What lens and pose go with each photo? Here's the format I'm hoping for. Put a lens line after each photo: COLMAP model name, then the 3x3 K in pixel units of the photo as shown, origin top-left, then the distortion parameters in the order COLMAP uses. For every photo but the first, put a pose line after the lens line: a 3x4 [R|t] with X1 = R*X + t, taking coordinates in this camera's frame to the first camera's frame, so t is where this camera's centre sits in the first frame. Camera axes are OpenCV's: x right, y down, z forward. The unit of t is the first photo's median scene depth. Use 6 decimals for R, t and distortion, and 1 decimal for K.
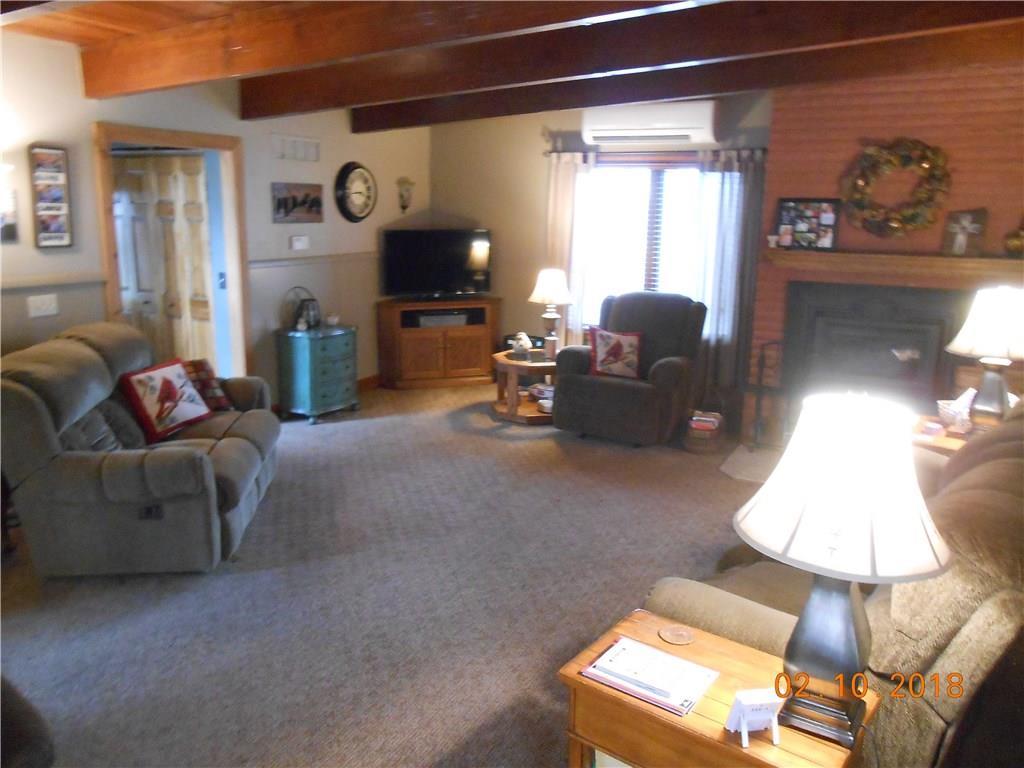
lens RADIAL K [[807.3, 0, 516.7], [0, 807.3, 379.6], [0, 0, 1]] dist [-0.006946, 0.033449]
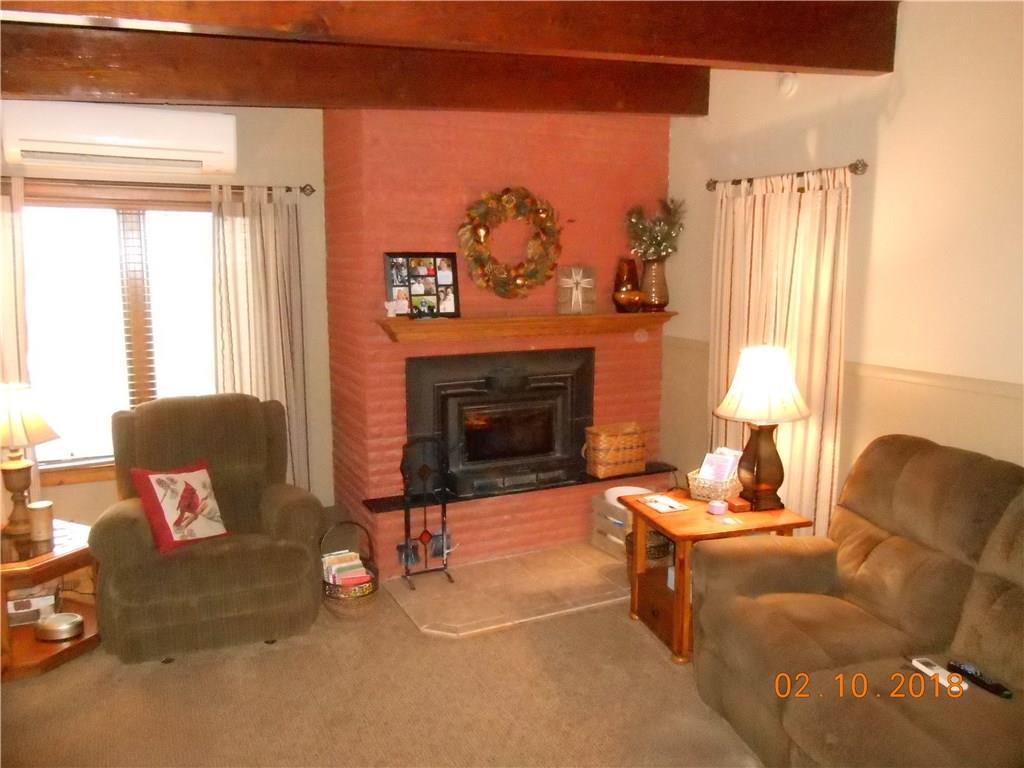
lens RADIAL K [[807.3, 0, 510.2], [0, 807.3, 390.7], [0, 0, 1]] dist [-0.006946, 0.033449]
pose [[0.579146, -0.143965, 0.802411, -0.247492], [0.184974, 0.981818, 0.042647, -0.112733], [-0.793961, 0.123727, 0.595246, 0.492520]]
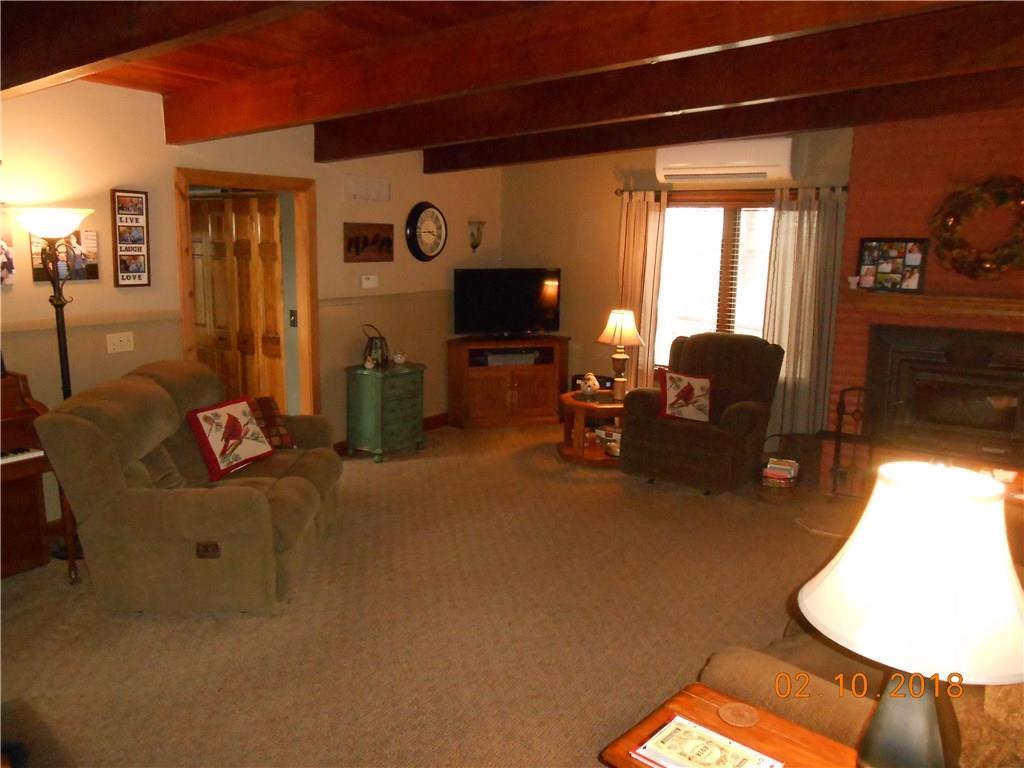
lens RADIAL K [[807.3, 0, 517.4], [0, 807.3, 380.1], [0, 0, 1]] dist [-0.006946, 0.033449]
pose [[0.995611, 0.015423, -0.092314, 0.011751], [-0.019419, 0.998906, -0.042545, -0.008016], [0.091556, 0.044151, 0.994821, 0.020369]]
